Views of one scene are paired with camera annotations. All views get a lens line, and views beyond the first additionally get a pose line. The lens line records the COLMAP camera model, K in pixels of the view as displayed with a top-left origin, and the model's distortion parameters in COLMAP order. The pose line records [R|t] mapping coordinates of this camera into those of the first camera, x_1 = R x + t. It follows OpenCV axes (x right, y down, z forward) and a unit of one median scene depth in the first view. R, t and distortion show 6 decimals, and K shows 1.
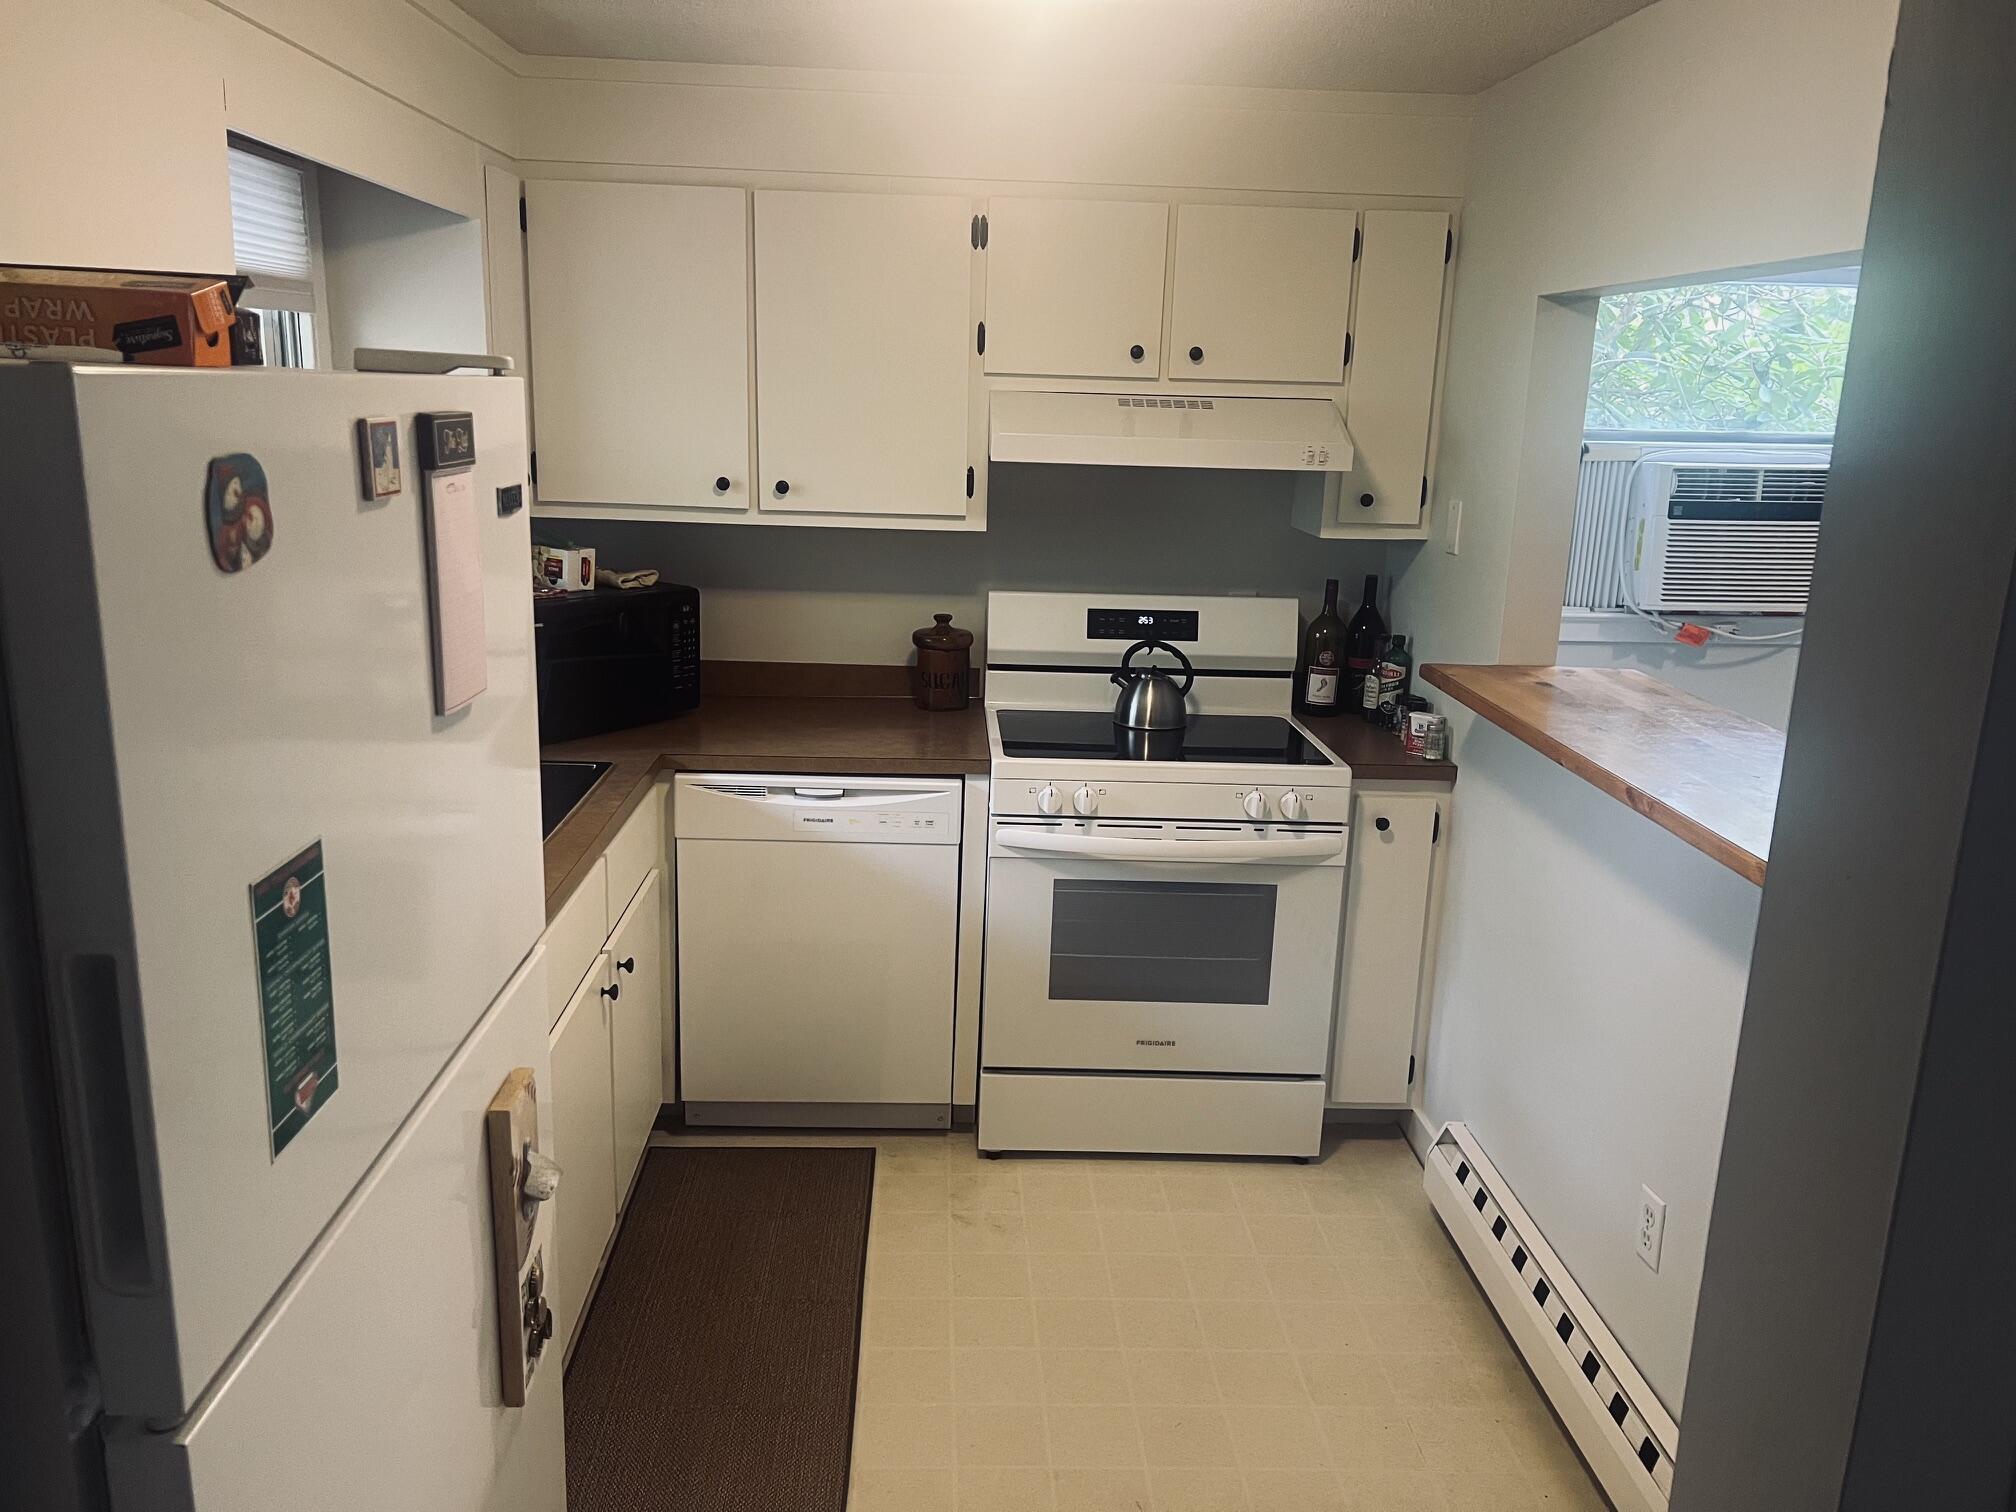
lens RADIAL K [[1497.8, 0, 1008.0], [0, 1497.8, 756.0], [0, 0, 1]] dist [0.077663, -0.093219]
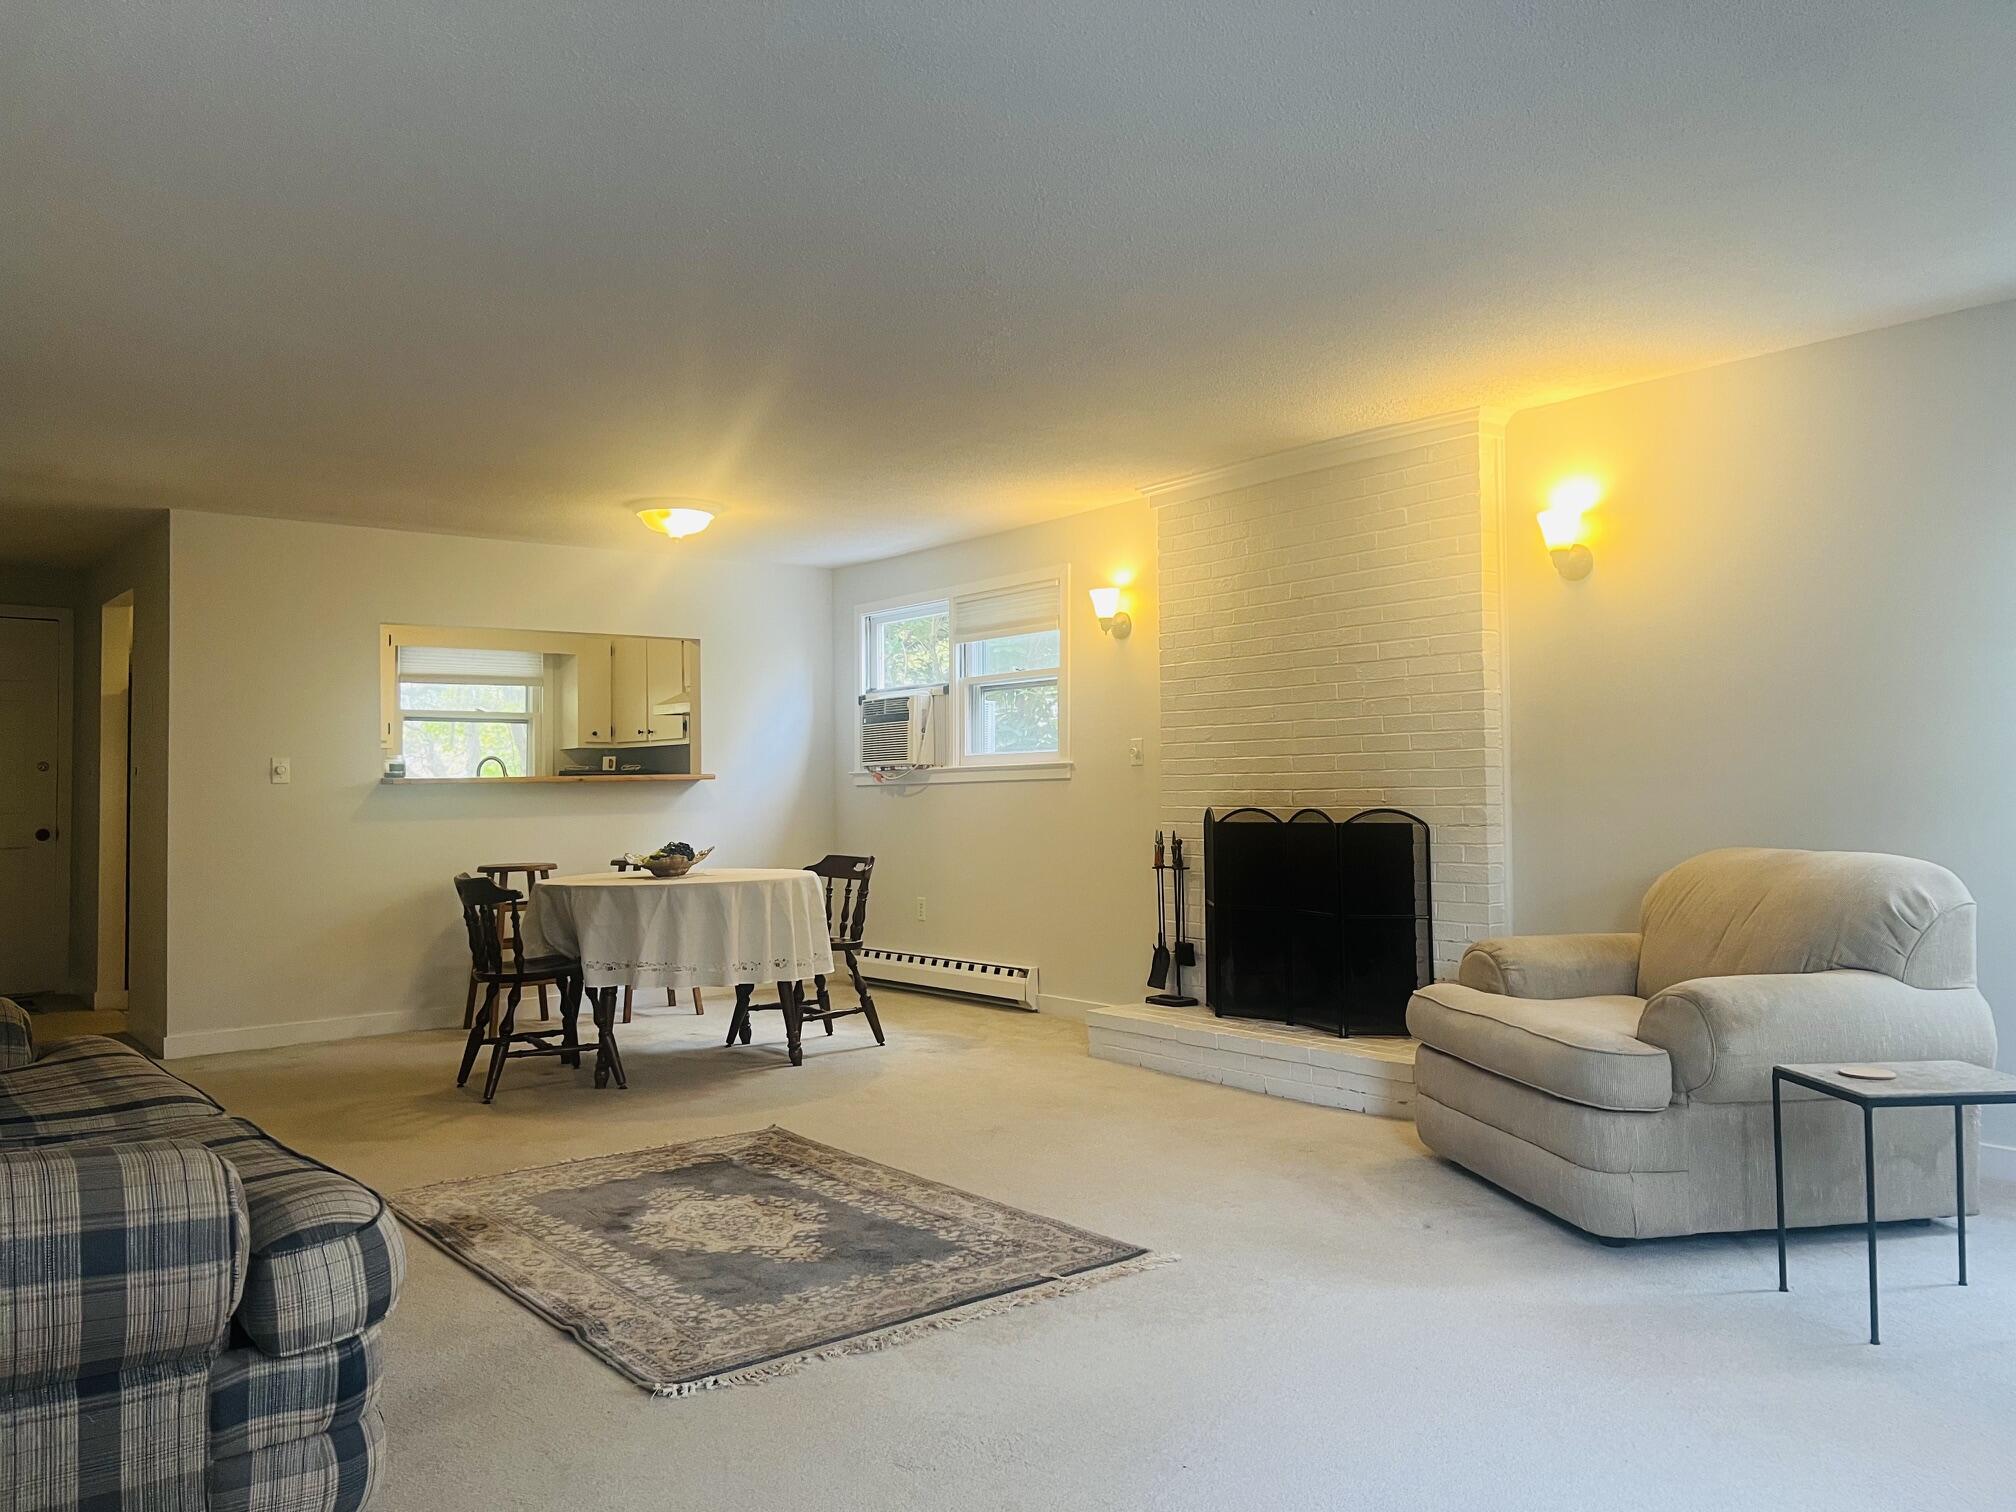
lens RADIAL K [[1497.8, 0, 1008.0], [0, 1497.8, 756.0], [0, 0, 1]] dist [0.077663, -0.093219]
pose [[0.600018, -0.058198, -0.797867, 2.313604], [-0.158177, 0.969029, -0.189636, 0.272443], [0.784193, 0.239990, 0.572229, -0.076782]]
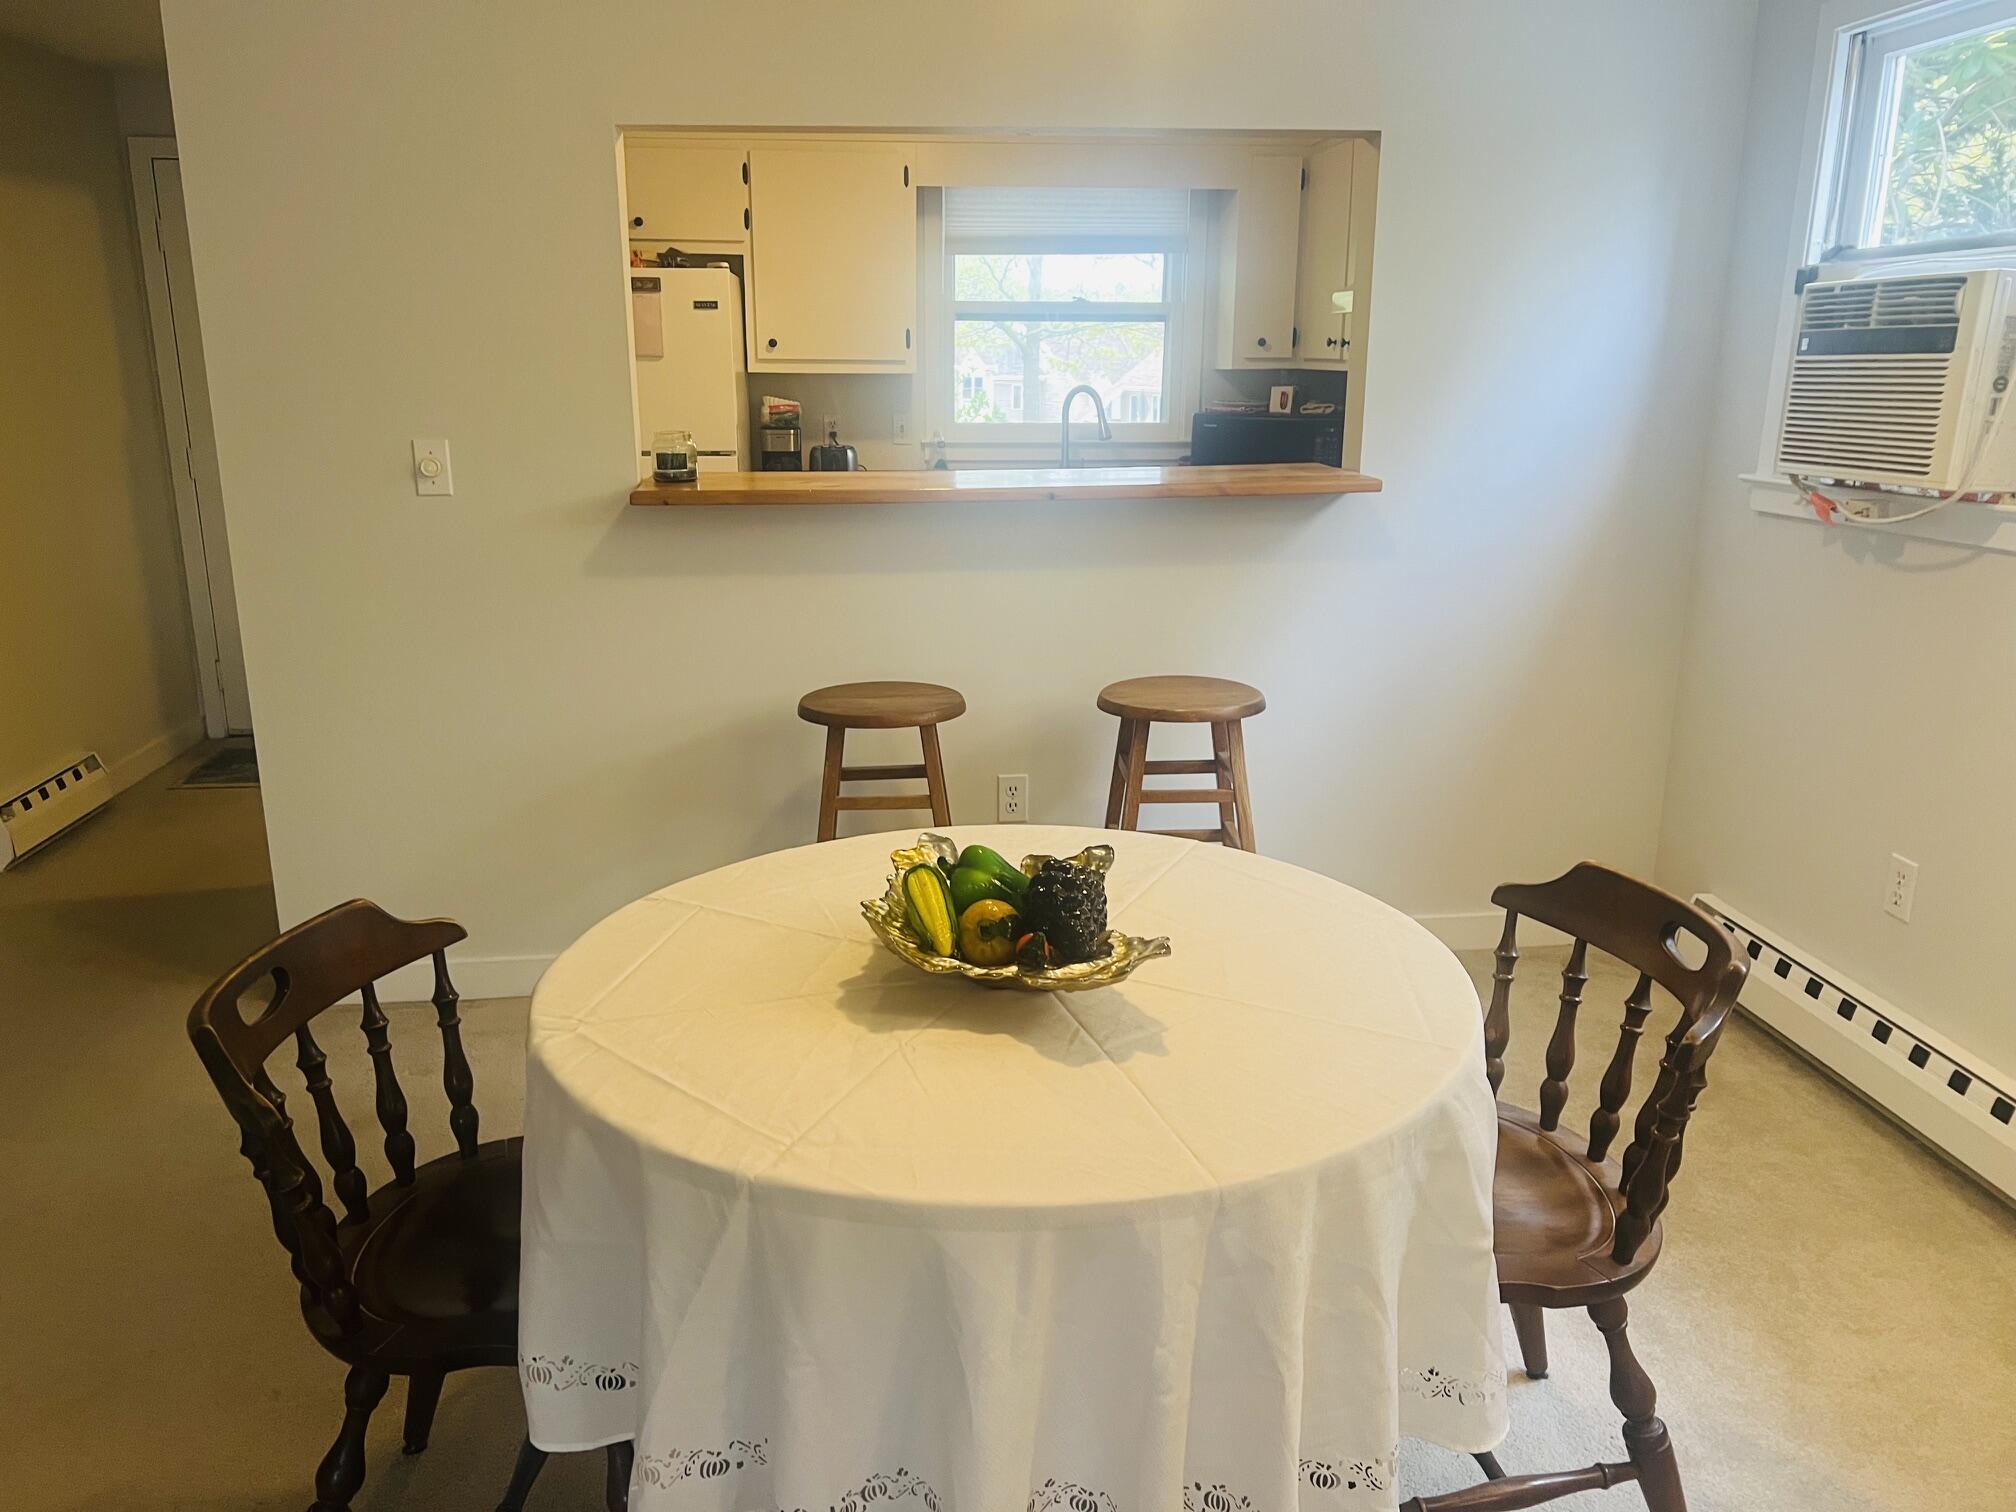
lens RADIAL K [[1492.9, 0, 1033.4], [0, 1492.9, 756.8], [0, 0, 1]] dist [0.005018, 0.005021]
pose [[0.078669, 0.230527, -0.969881, 1.210946], [-0.232254, 0.950362, 0.207049, -0.026311], [0.969468, 0.208971, 0.128305, 0.558495]]
